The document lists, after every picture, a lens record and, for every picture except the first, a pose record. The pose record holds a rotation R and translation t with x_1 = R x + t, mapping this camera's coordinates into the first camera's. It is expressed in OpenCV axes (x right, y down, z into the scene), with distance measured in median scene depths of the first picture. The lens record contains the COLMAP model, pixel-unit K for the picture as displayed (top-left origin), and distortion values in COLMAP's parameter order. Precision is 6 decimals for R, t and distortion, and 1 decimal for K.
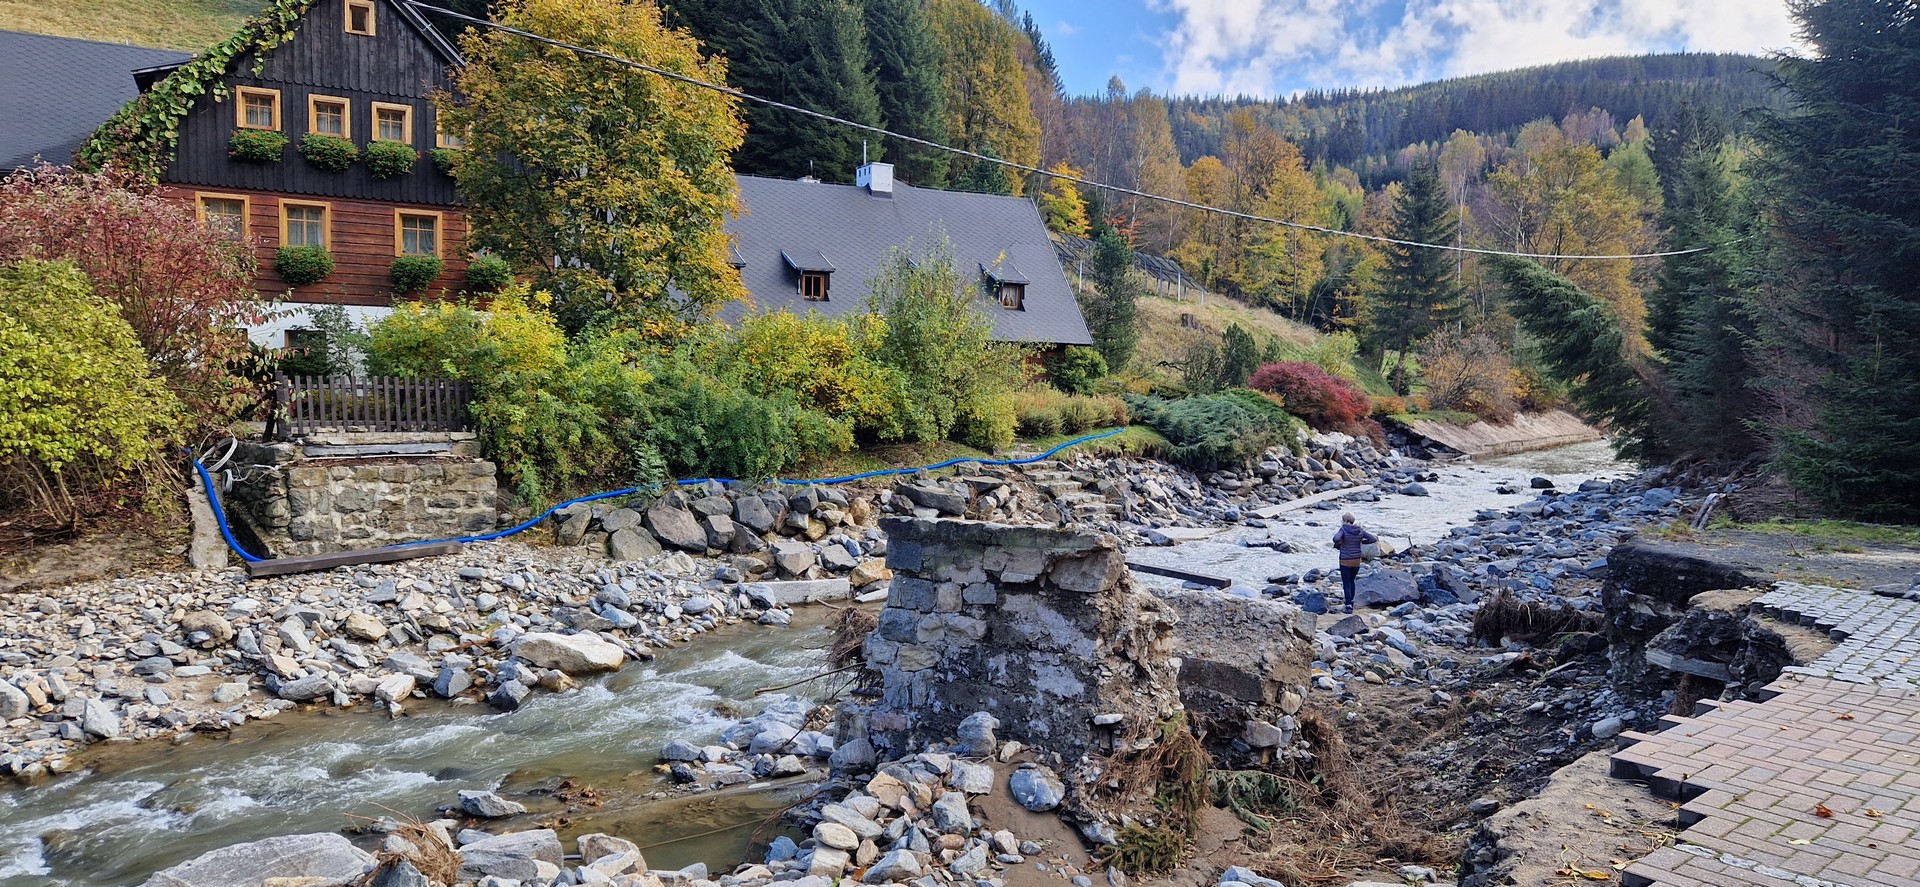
lens RADIAL K [[1270.0, 0, 986.8], [0, 1270.0, 442.2], [0, 0, 1]] dist [0.075304, -0.068973]
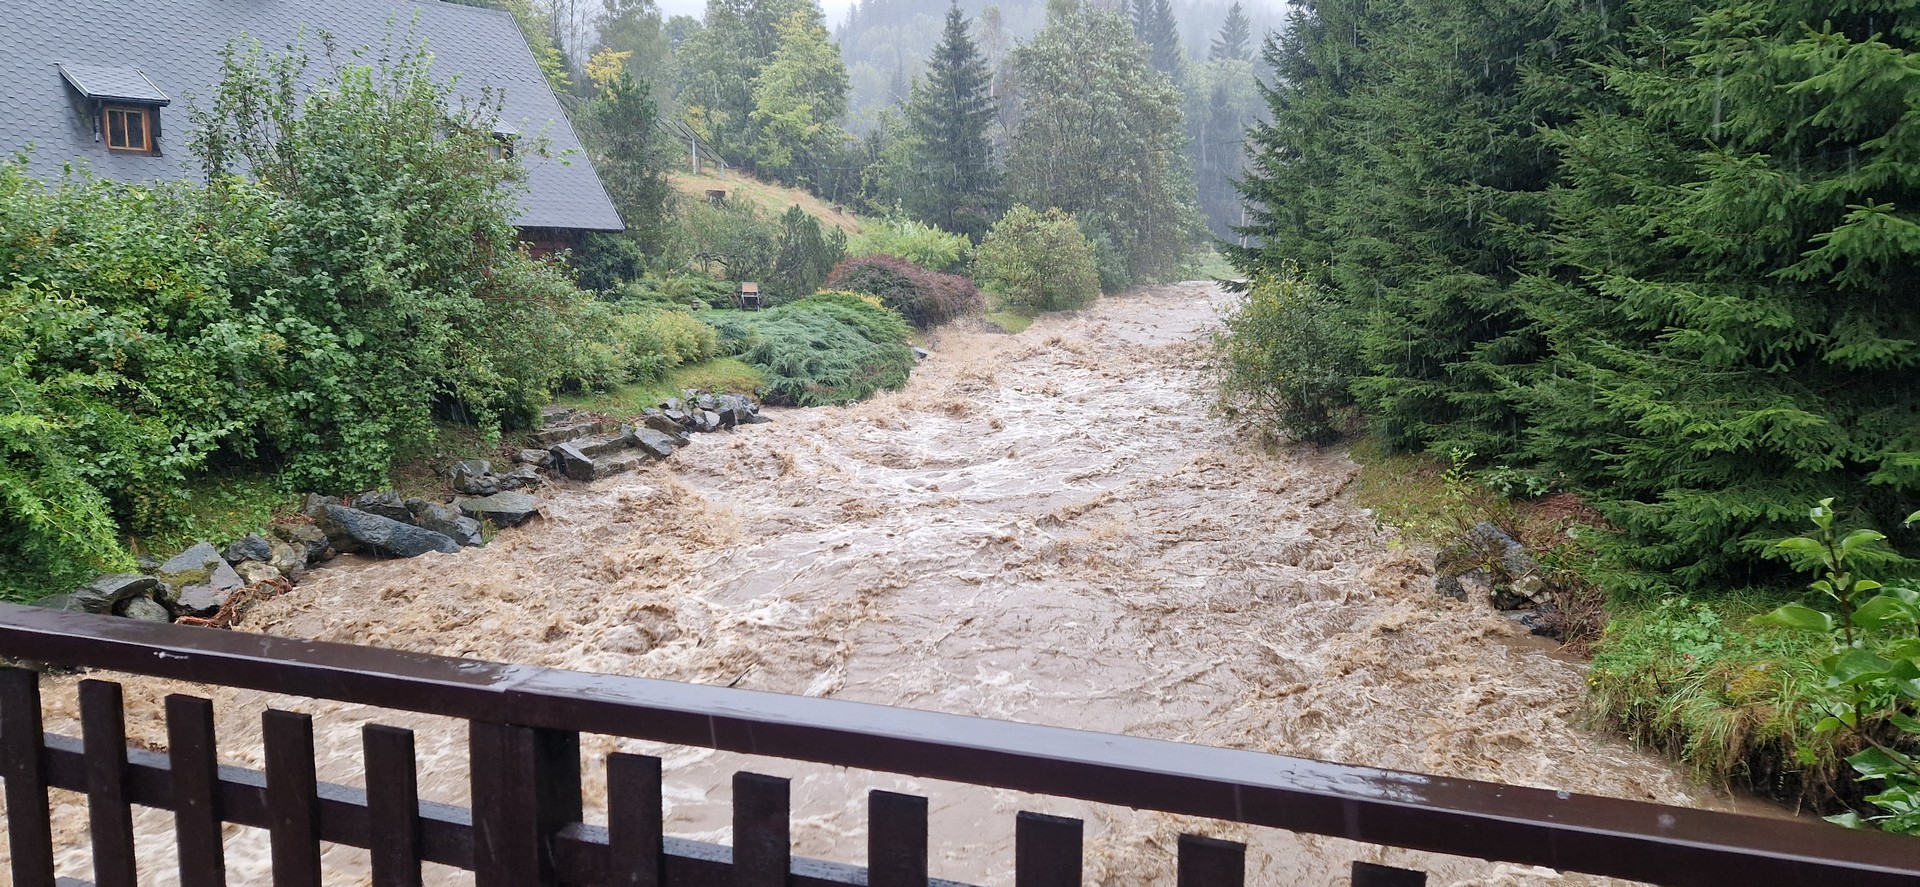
lens RADIAL K [[1270.0, 0, 954.9], [0, 1270.0, 440.3], [0, 0, 1]] dist [0.075304, -0.068973]
pose [[0.925414, -0.066460, 0.373084, -0.023955], [0.033852, 0.995063, 0.093290, -0.032060], [-0.377442, -0.073702, 0.923096, 0.397439]]
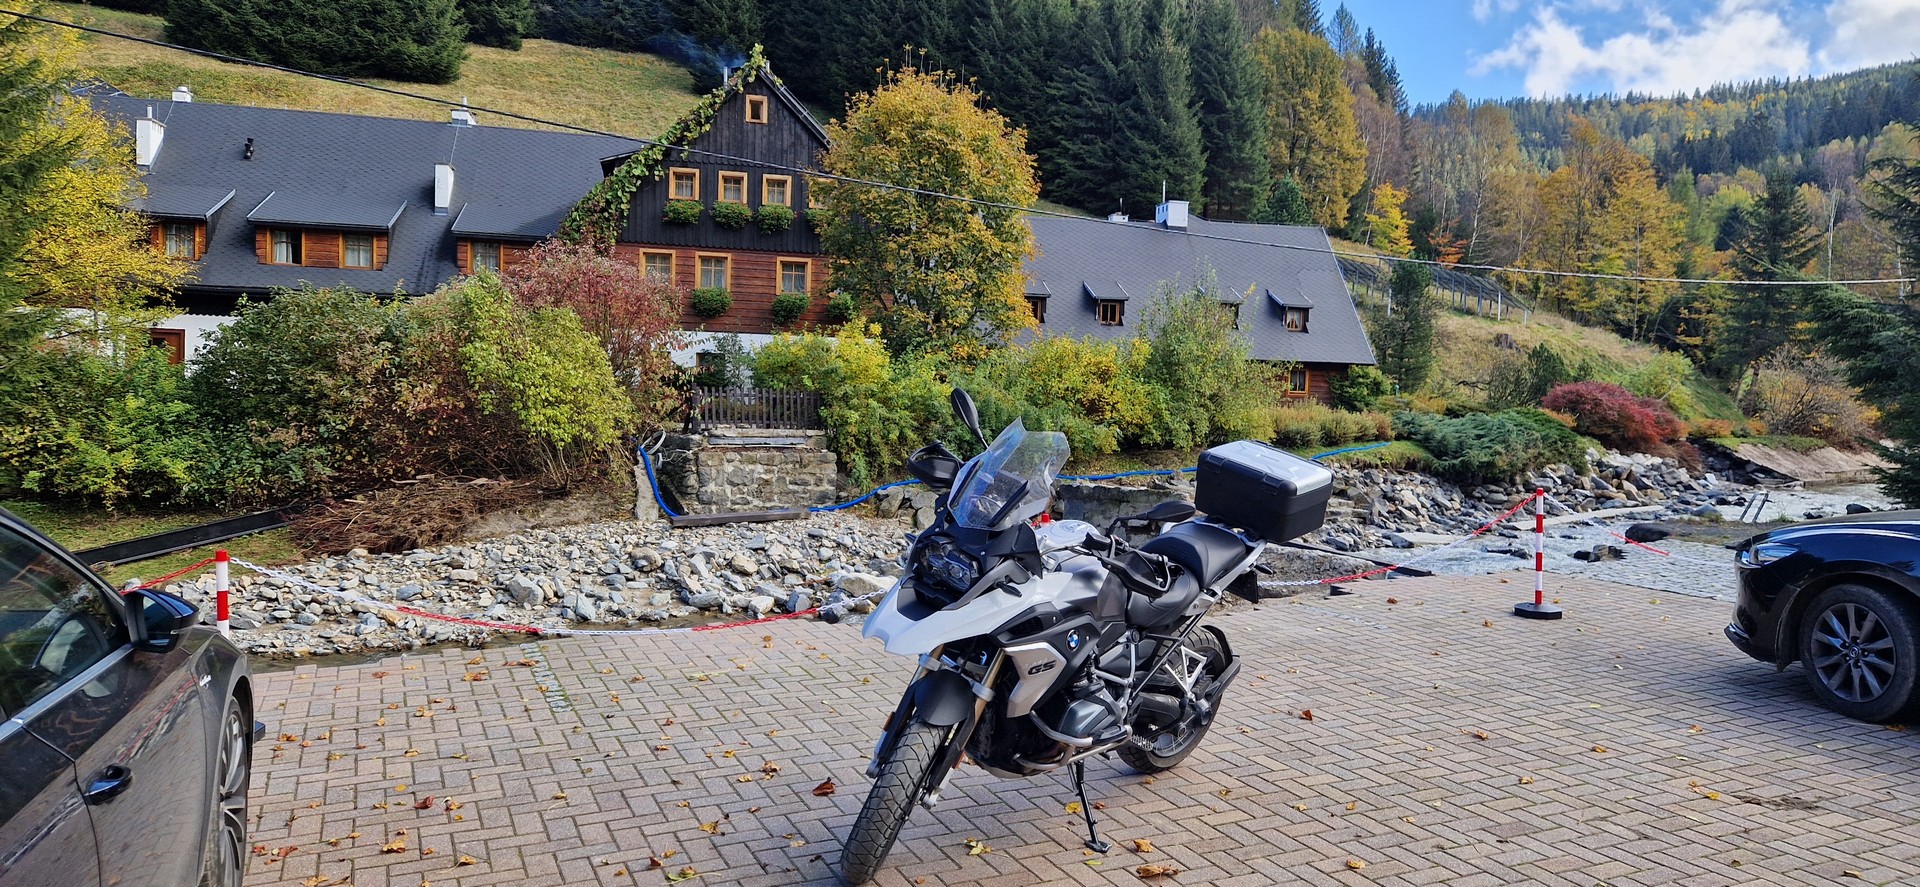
lens RADIAL K [[1270.0, 0, 985.1], [0, 1270.0, 414.0], [0, 0, 1]] dist [0.075304, -0.068973]
pose [[0.963720, 0.014253, -0.266535, 0.076854], [-0.023918, 0.999167, -0.033051, 0.009988], [0.265842, 0.038227, 0.963258, -0.152253]]
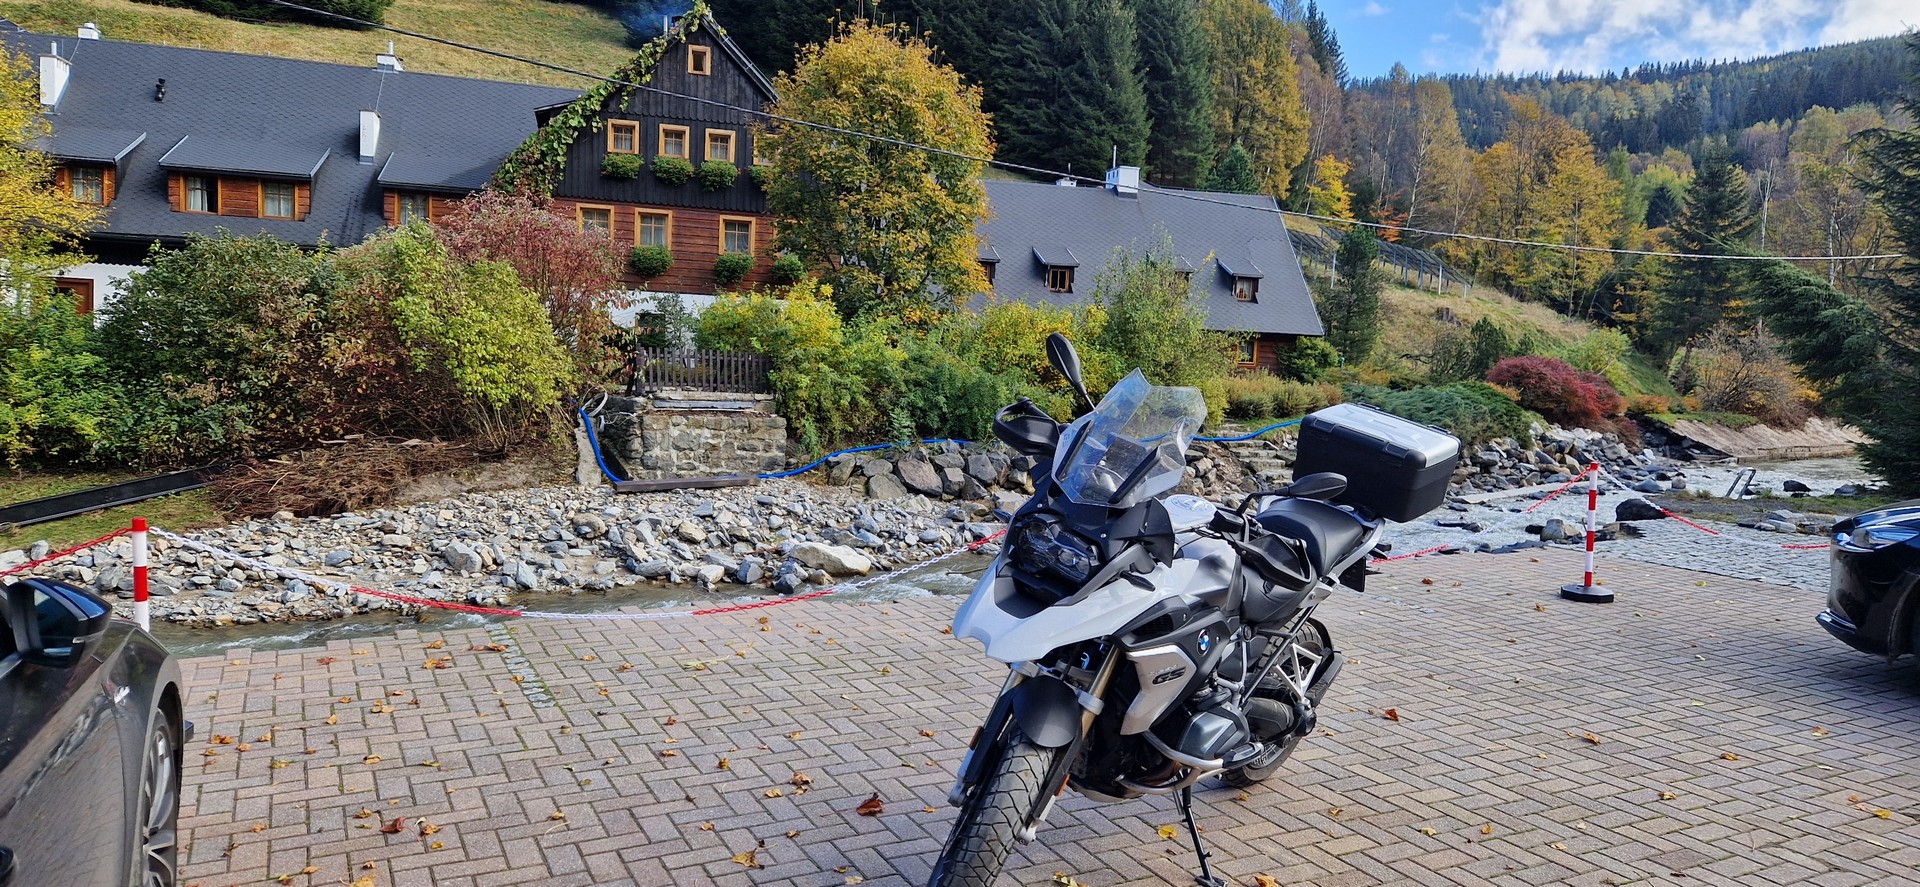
lens RADIAL K [[1270.0, 0, 966.8], [0, 1270.0, 425.9], [0, 0, 1]] dist [0.075304, -0.068973]
pose [[0.972968, 0.035102, -0.228258, 0.056327], [-0.036009, 0.999351, 0.000192, 0.011124], [0.228117, 0.008033, 0.973601, -0.133030]]
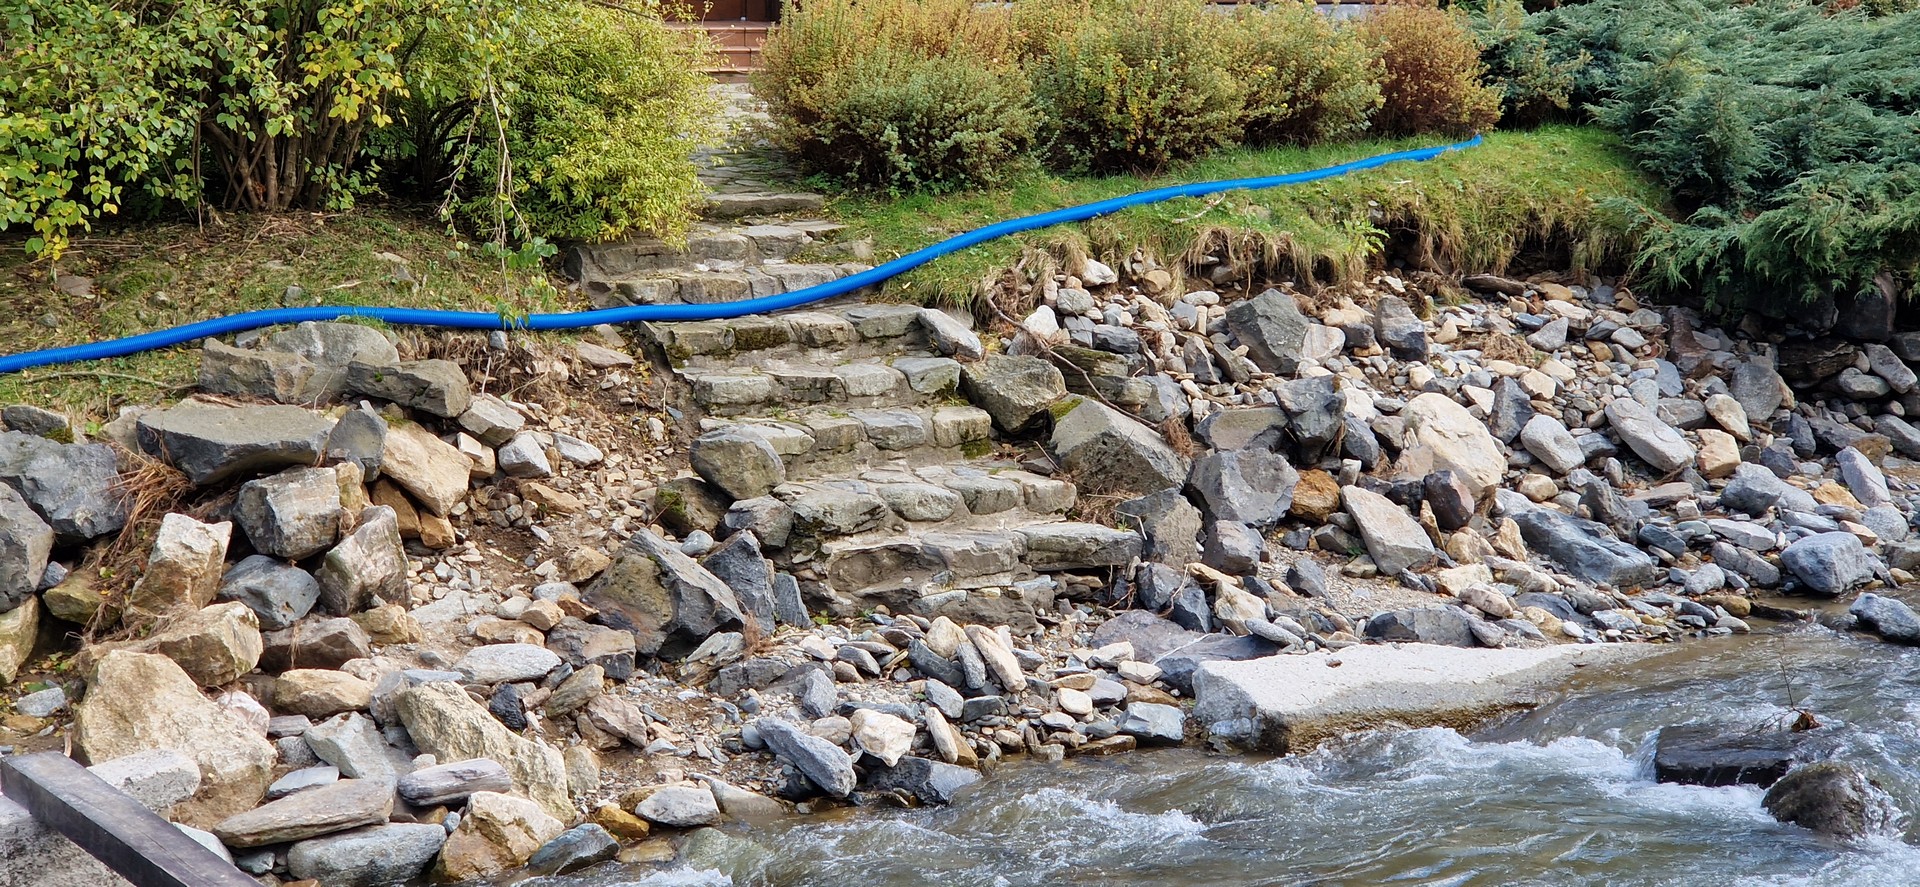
lens RADIAL K [[3586.4, 0, 945.1], [0, 3586.4, 443.2], [0, 0, 1]] dist [0.001753, 0.000000]
pose [[0.953795, 0.026034, -0.299329, 0.243135], [0.000974, 0.995966, 0.089729, -0.016916], [0.300458, -0.085874, 0.949922, 0.416397]]
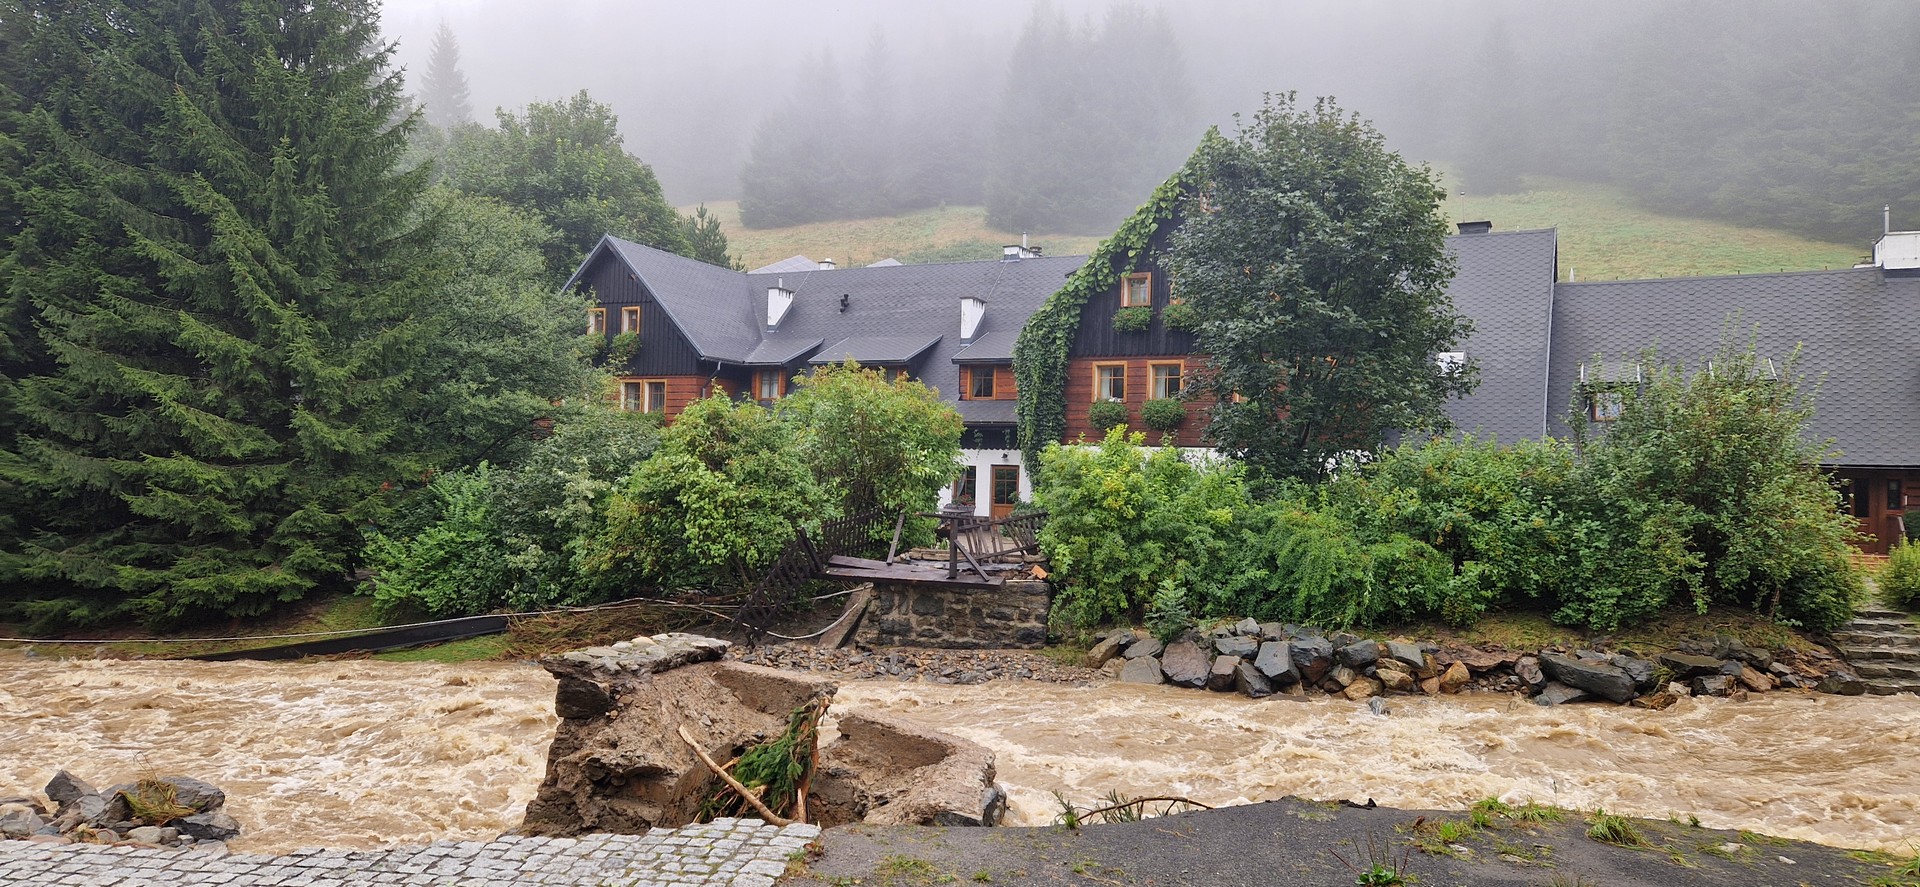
lens RADIAL K [[1270.0, 0, 957.1], [0, 1270.0, 441.2], [0, 0, 1]] dist [0.075304, -0.068973]
pose [[0.554954, -0.034695, -0.831157, 0.327114], [-0.058227, 0.995059, -0.080414, -0.009095], [0.829841, 0.093022, 0.550192, 0.208471]]
